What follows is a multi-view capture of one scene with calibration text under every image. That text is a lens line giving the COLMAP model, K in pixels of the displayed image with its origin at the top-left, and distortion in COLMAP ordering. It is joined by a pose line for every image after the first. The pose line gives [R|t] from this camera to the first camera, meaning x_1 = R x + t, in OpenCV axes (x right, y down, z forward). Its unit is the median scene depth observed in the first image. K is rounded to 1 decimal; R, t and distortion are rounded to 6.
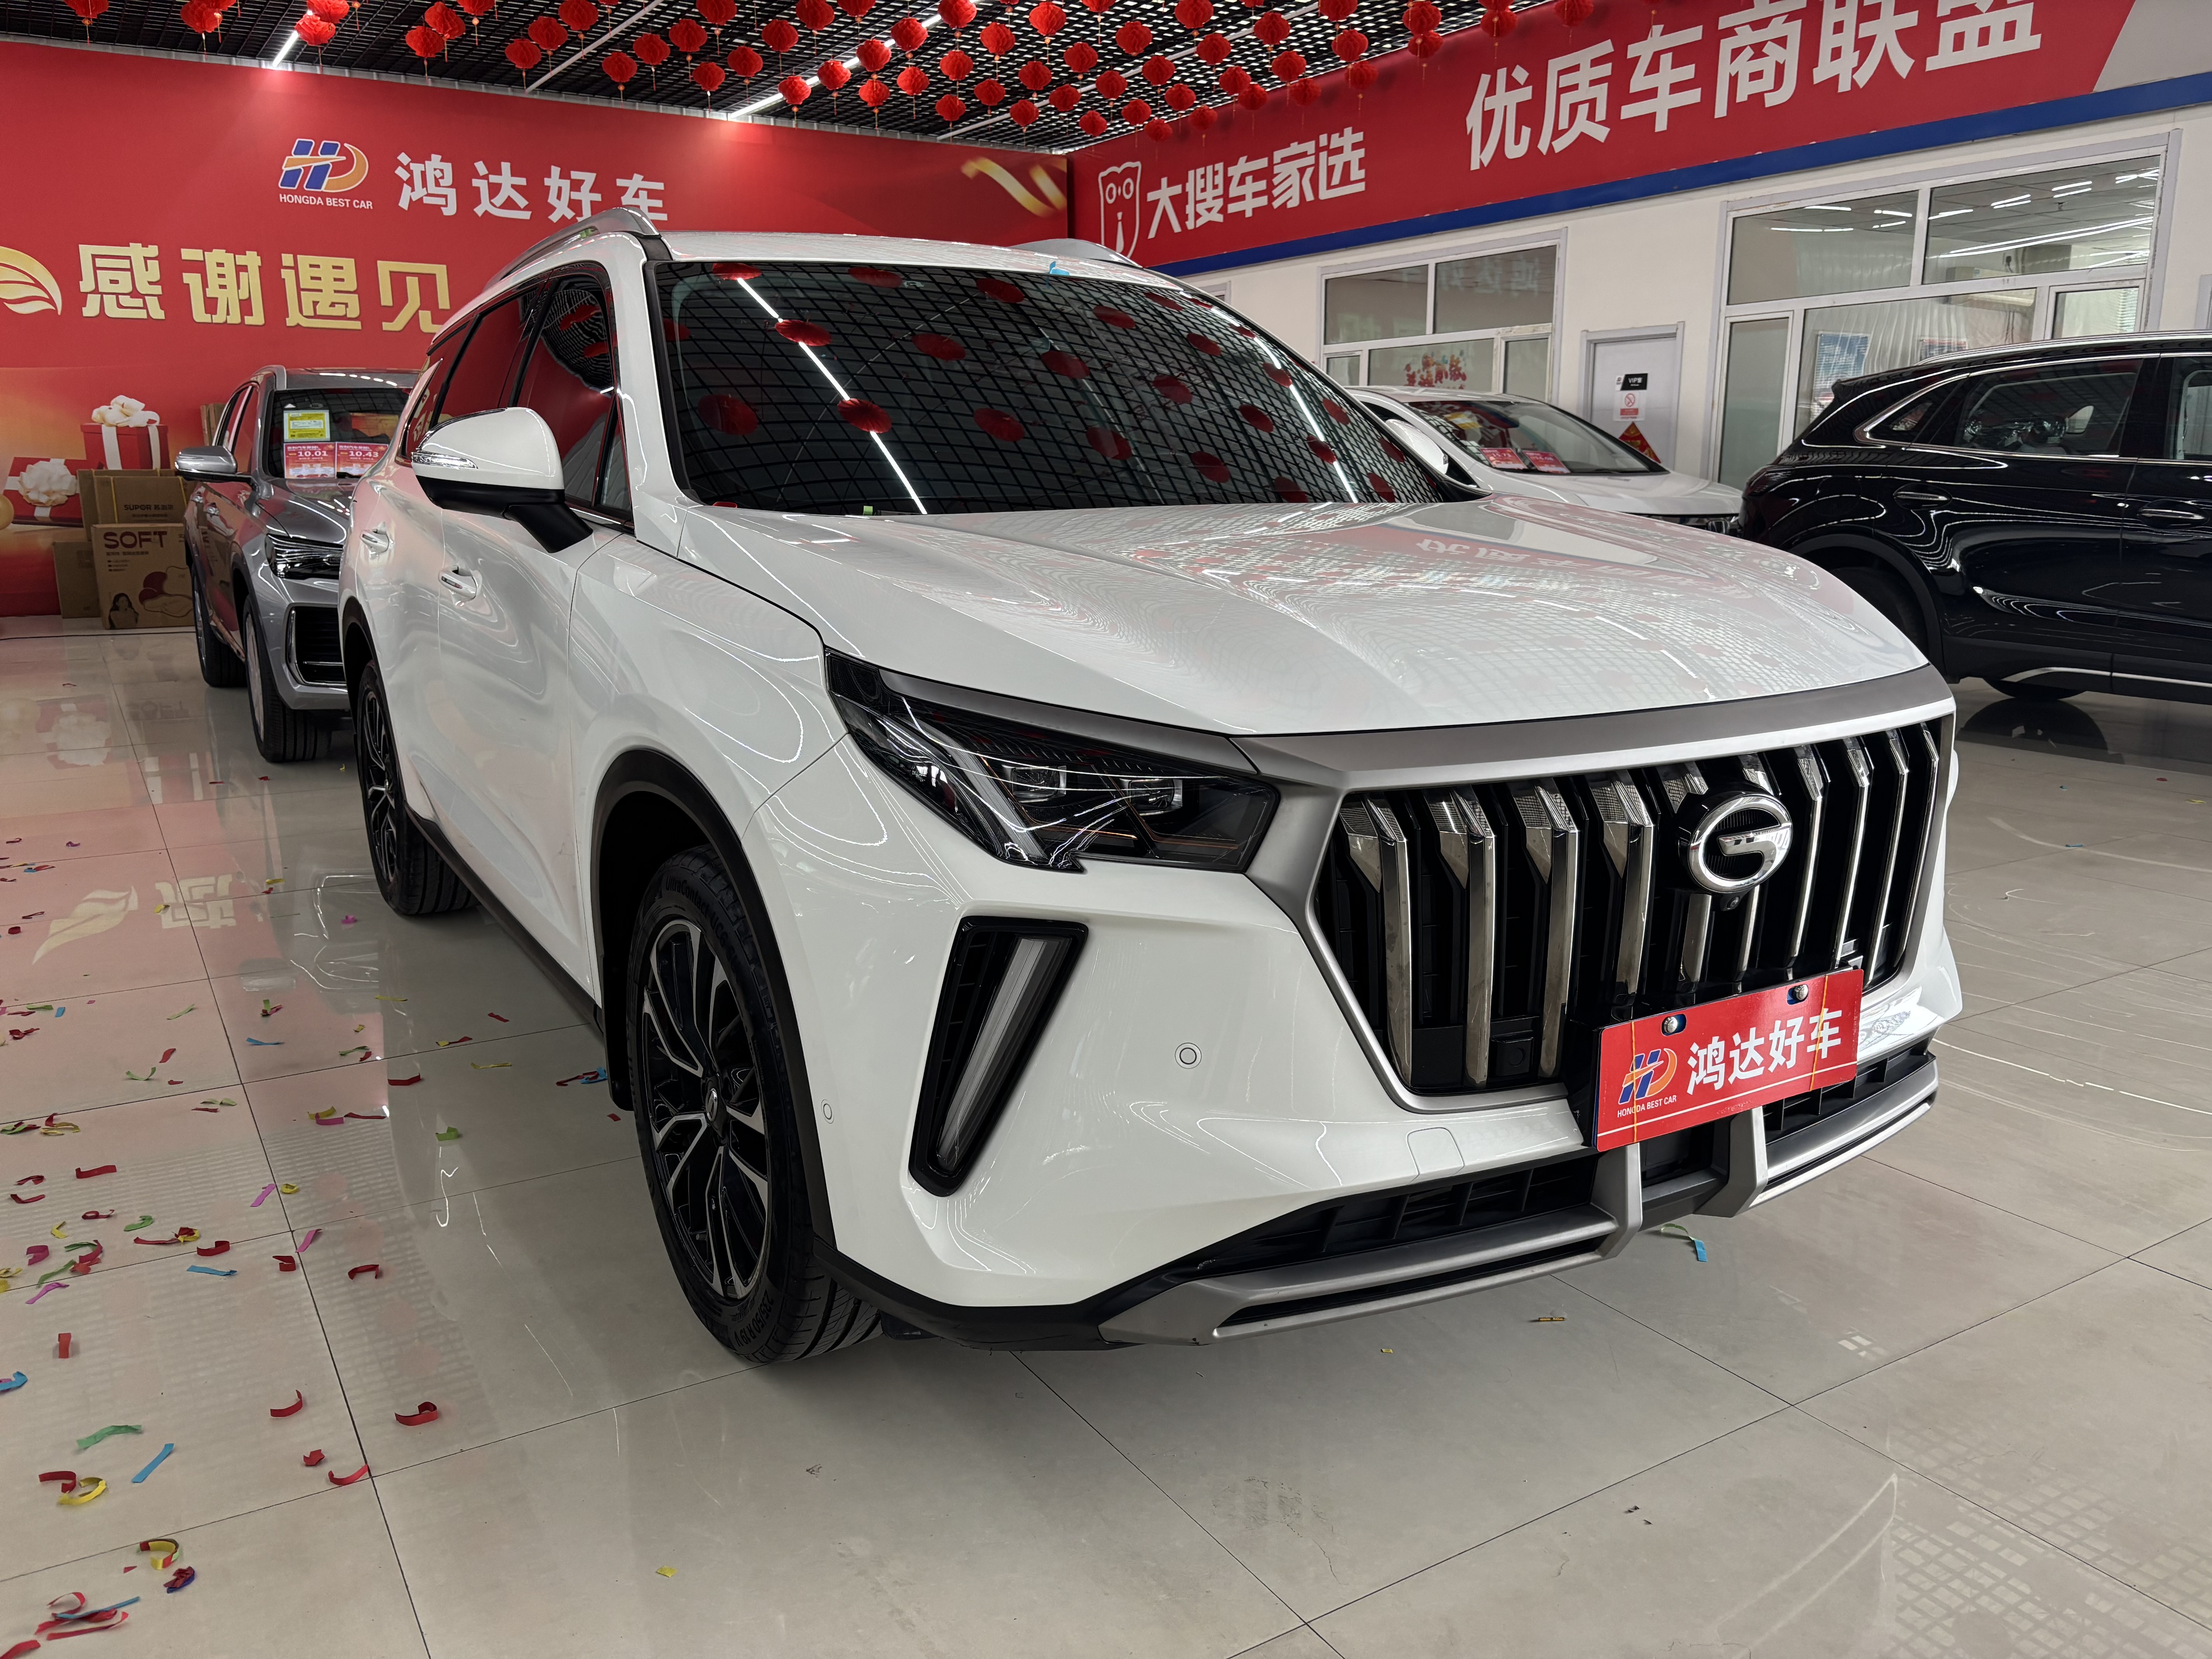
lens RADIAL K [[1663.8, 0, 1101.6], [0, 1663.8, 822.7], [0, 0, 1]] dist [0.077481, -0.089300]
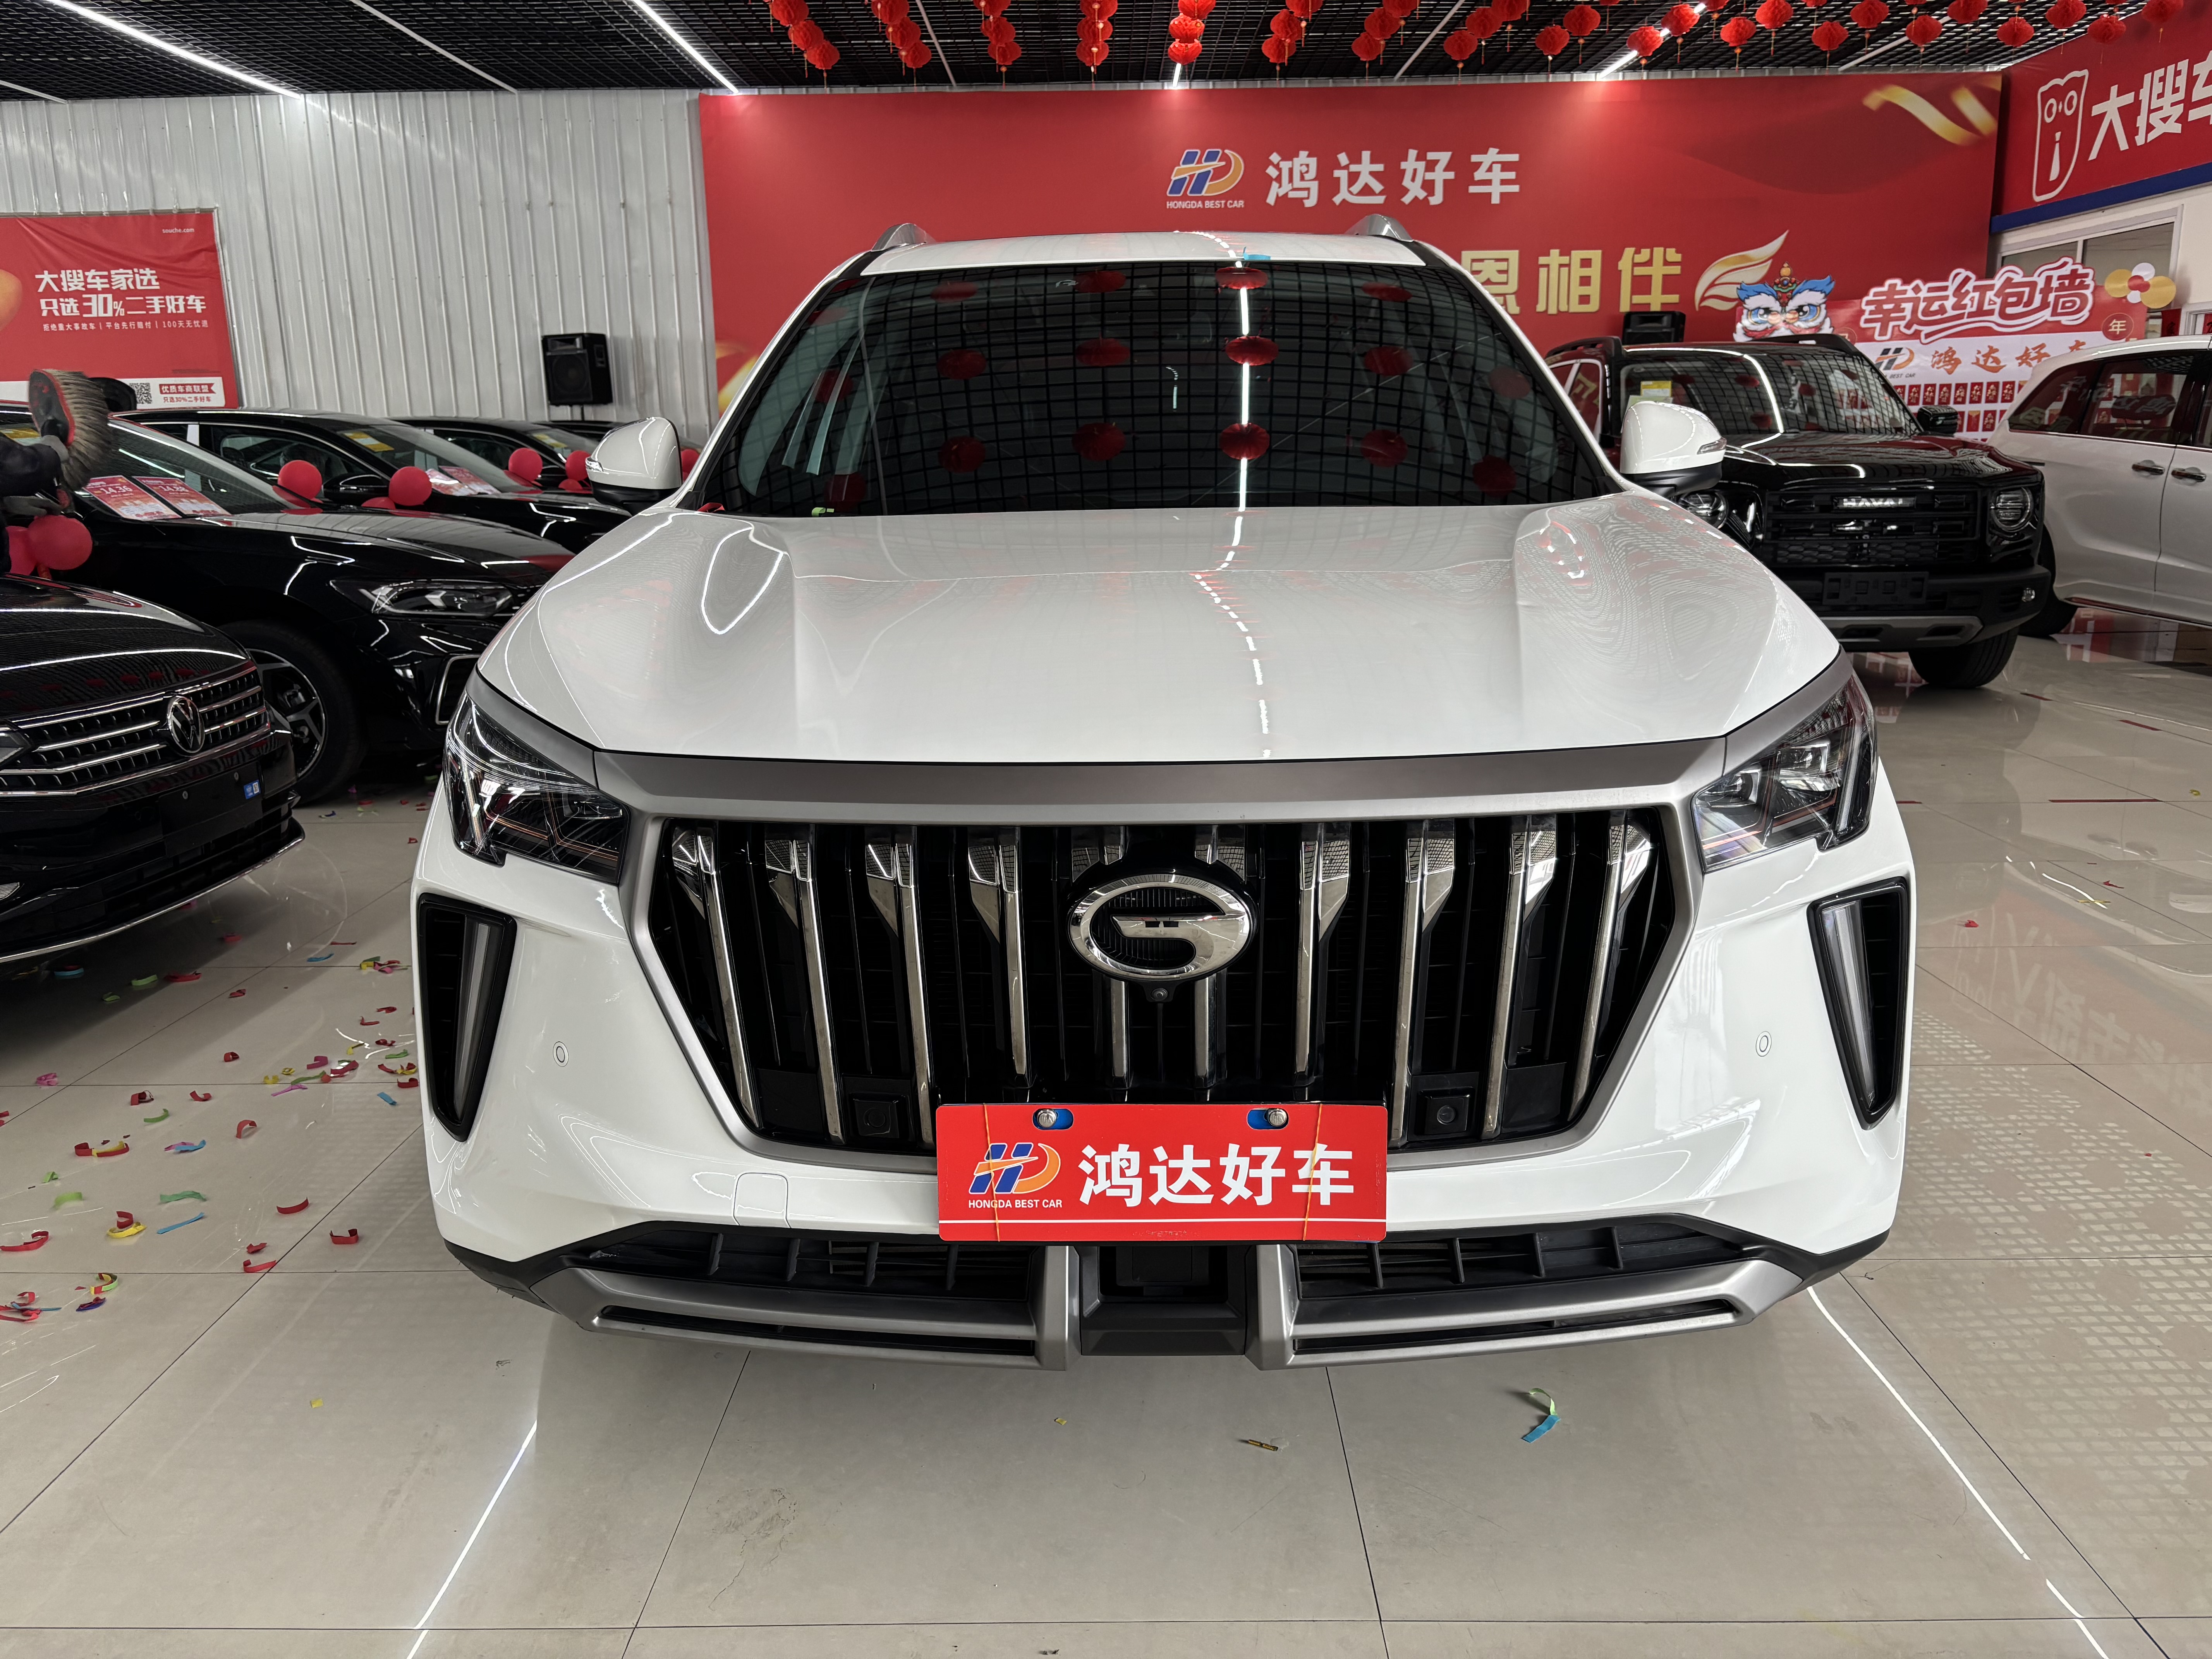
lens RADIAL K [[1694.9, 0, 1105.6], [0, 1694.9, 817.2], [0, 0, 1]] dist [0.017402, -0.016377]
pose [[0.844649, 0.108183, -0.524274, 0.117465], [-0.101552, 0.993965, 0.041495, -0.011277], [0.525599, 0.018192, 0.850538, 0.036148]]
